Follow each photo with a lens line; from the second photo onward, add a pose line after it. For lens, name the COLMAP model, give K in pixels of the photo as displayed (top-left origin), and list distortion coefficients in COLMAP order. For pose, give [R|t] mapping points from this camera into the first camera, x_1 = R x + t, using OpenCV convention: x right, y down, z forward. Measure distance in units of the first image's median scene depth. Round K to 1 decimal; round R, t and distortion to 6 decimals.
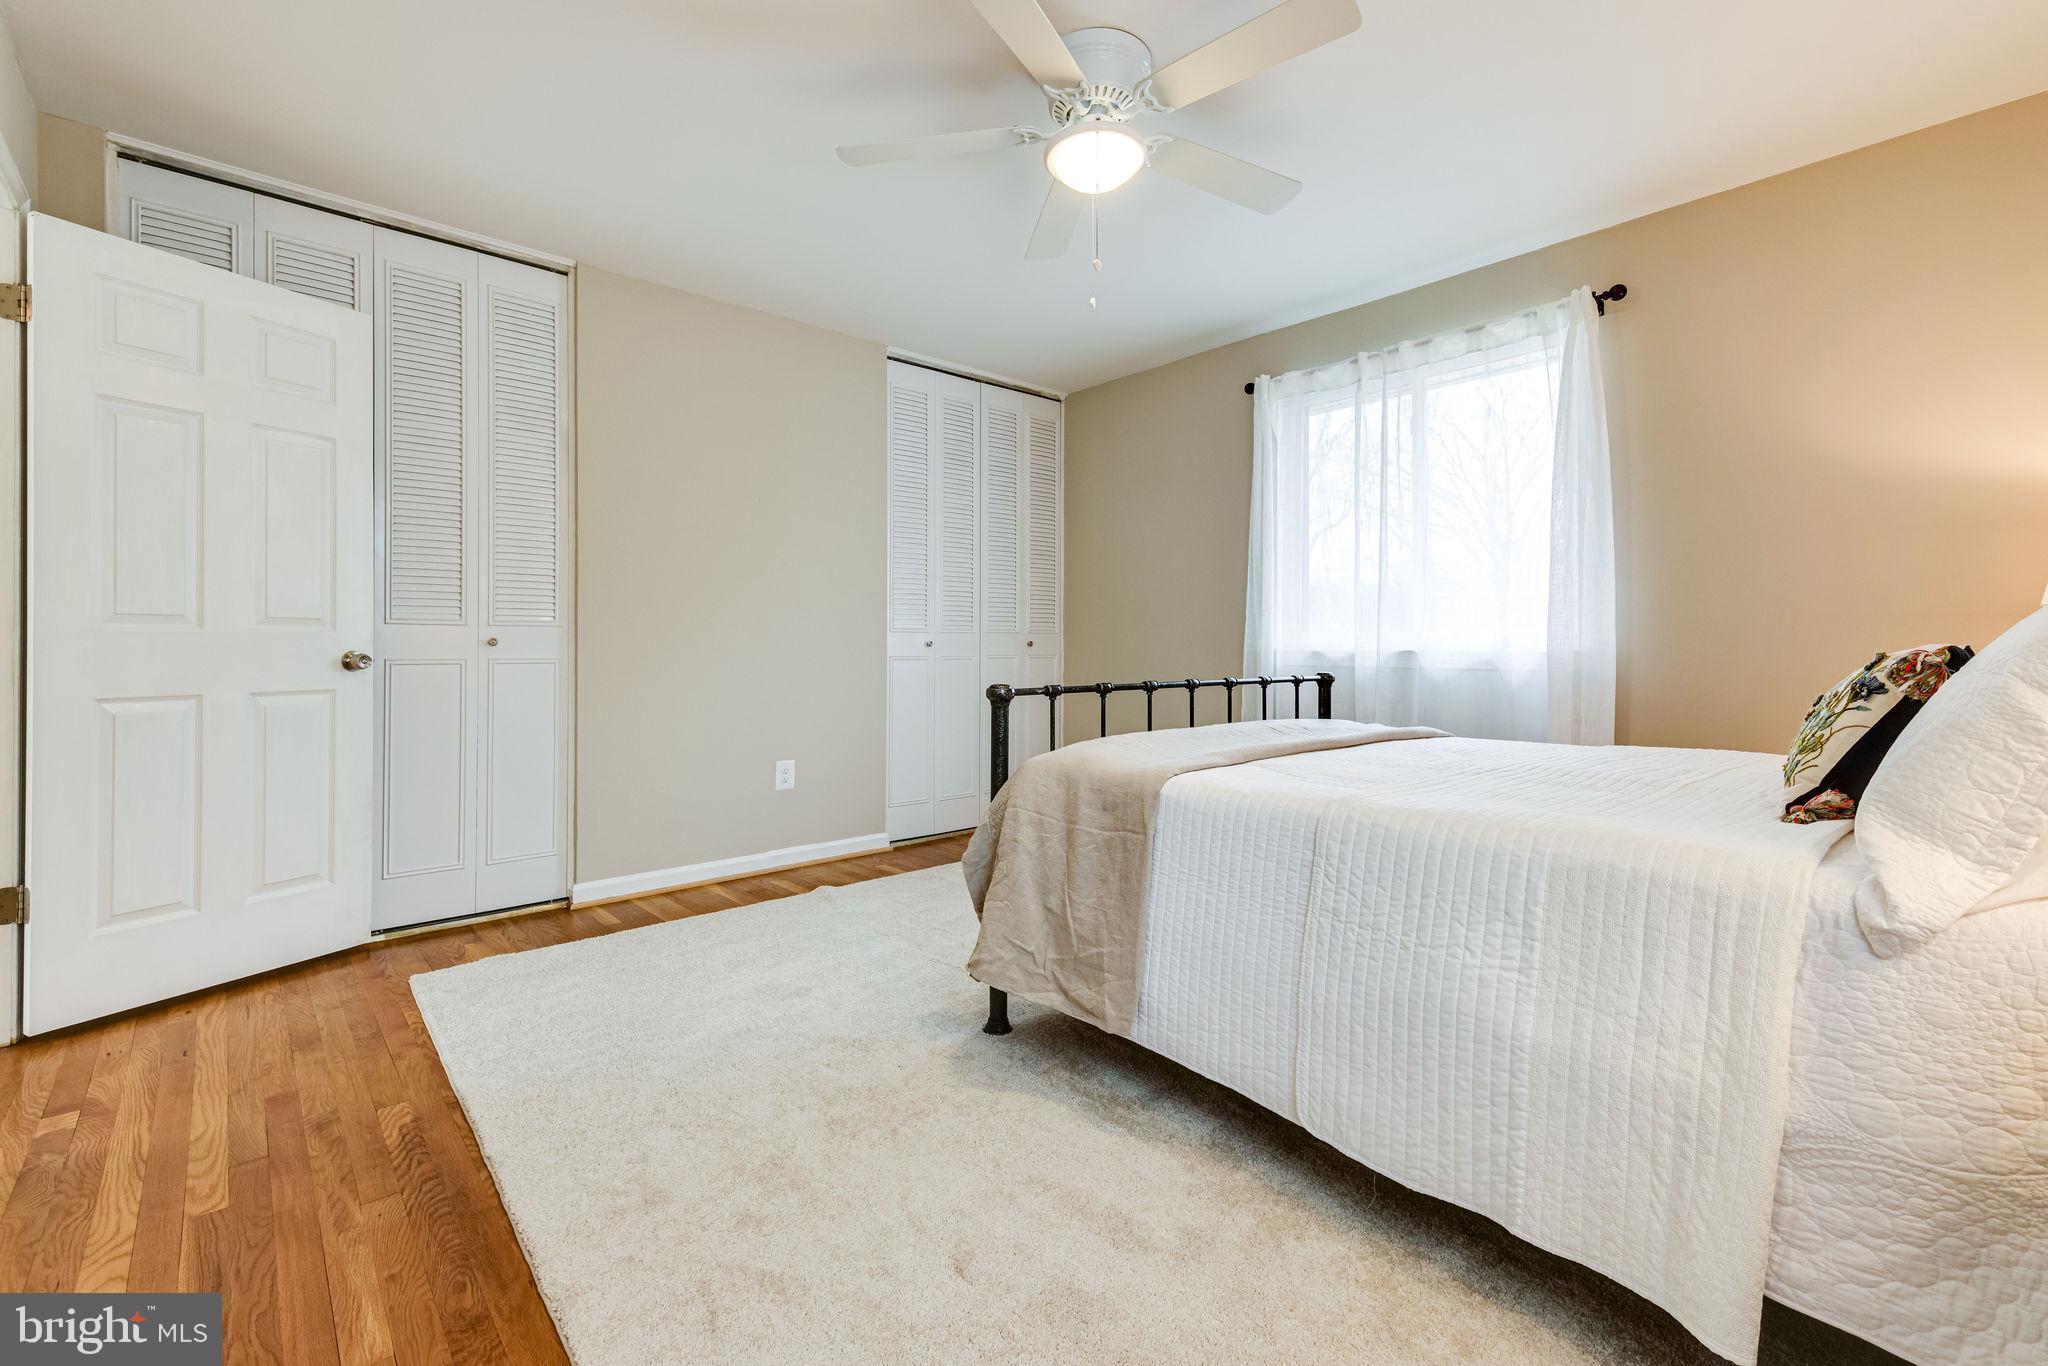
lens RADIAL K [[870.7, 0, 1027.5], [0, 870.7, 646.9], [0, 0, 1]] dist [0.027283, -0.008156]
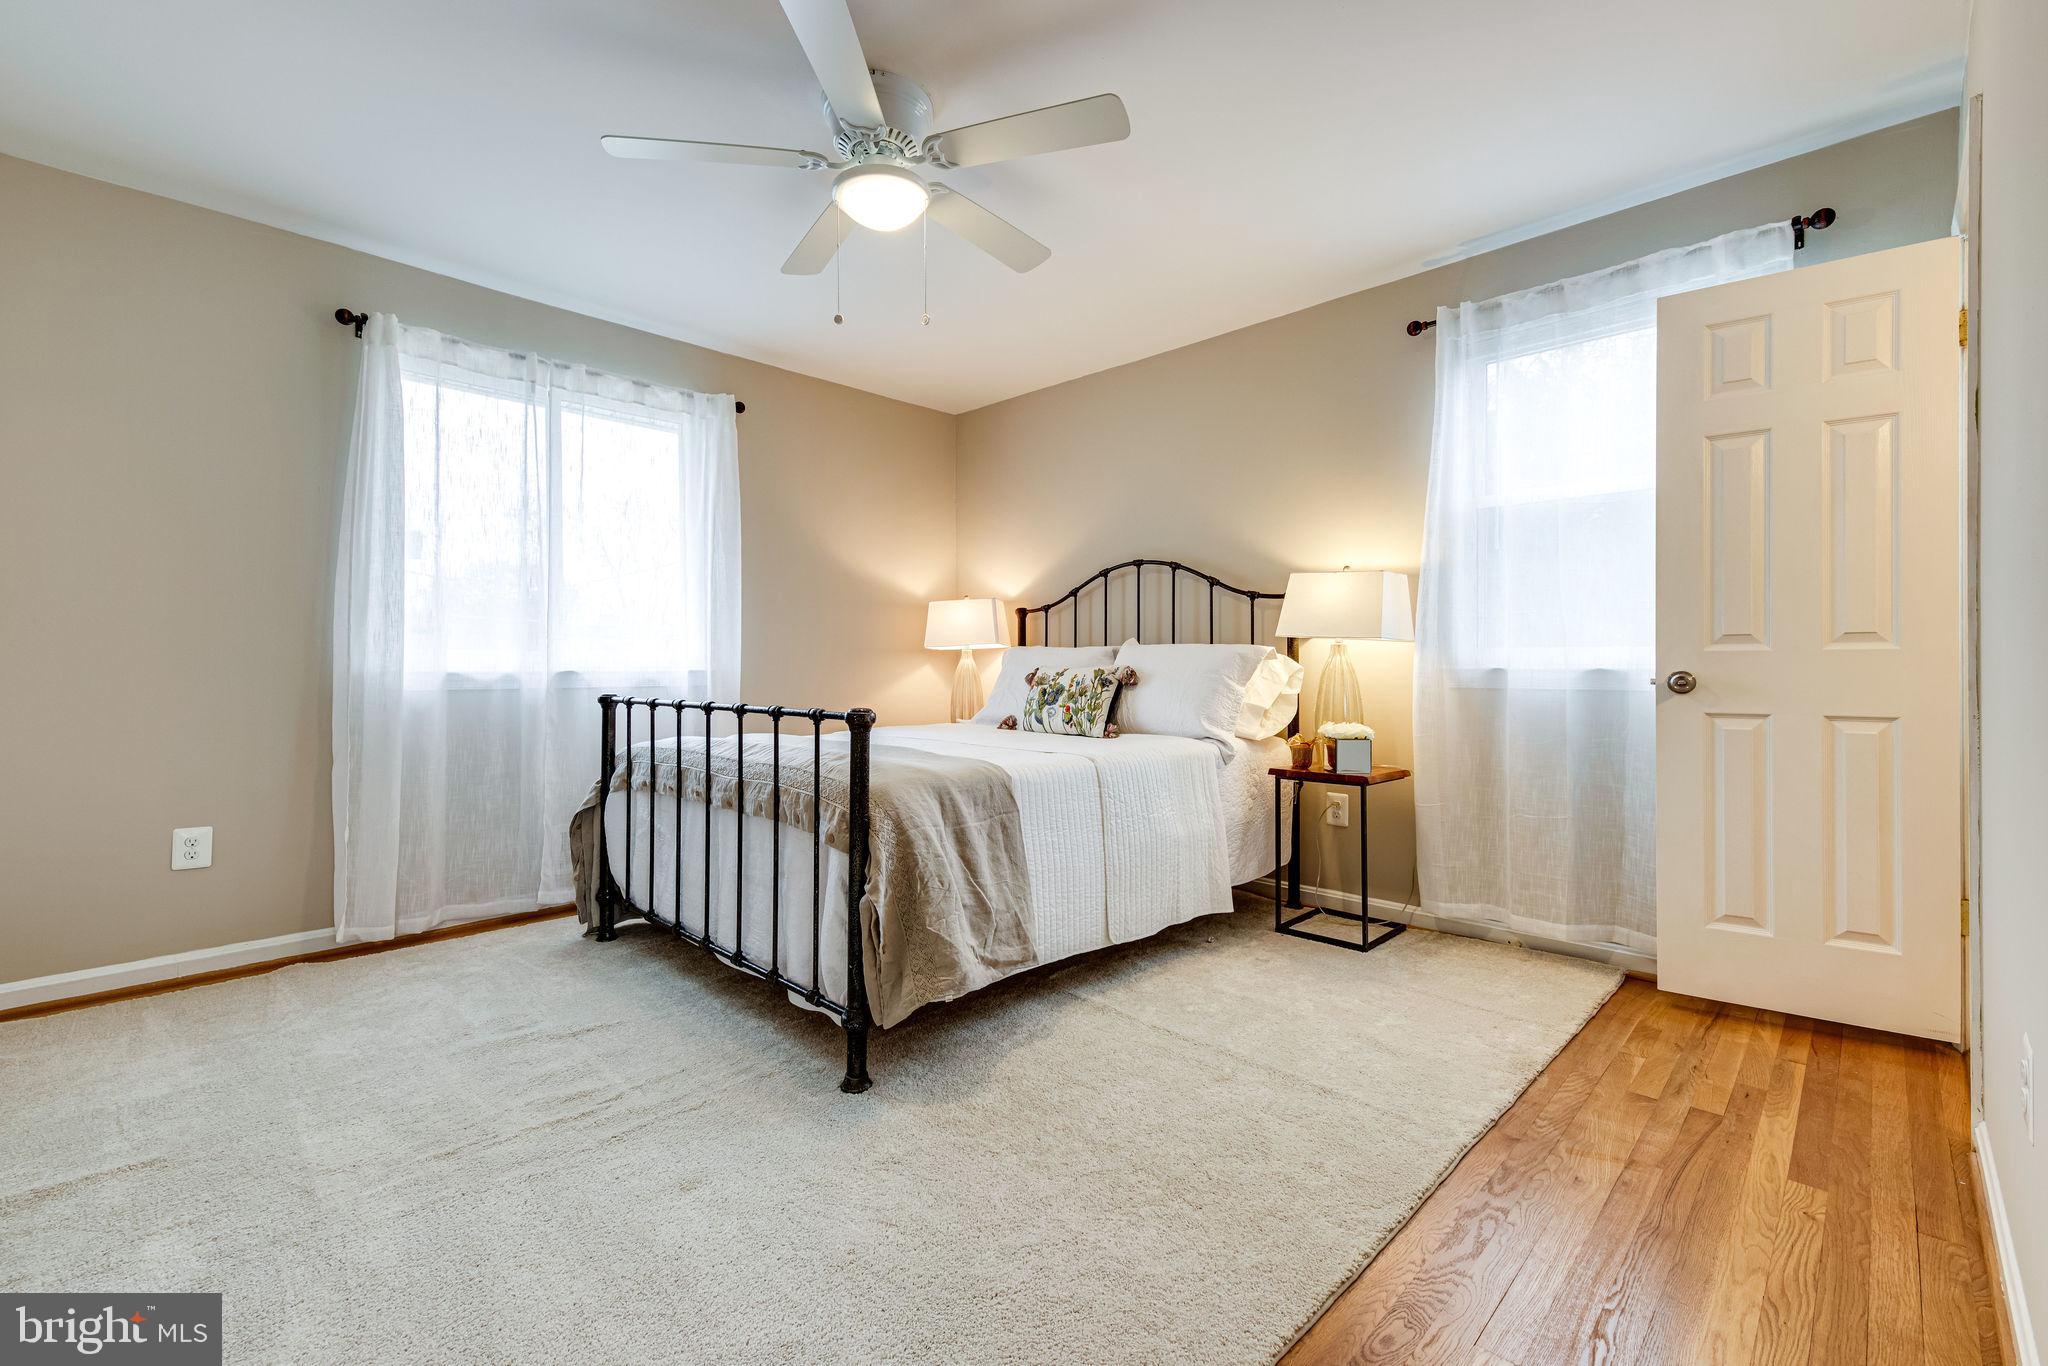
lens RADIAL K [[870.7, 0, 1027.5], [0, 870.7, 646.9], [0, 0, 1]] dist [0.027283, -0.008156]
pose [[-0.056851, 0.017788, 0.998224, -0.974153], [0.002227, 0.999841, -0.017690, -0.006487], [-0.998380, 0.001217, -0.056882, 0.877239]]
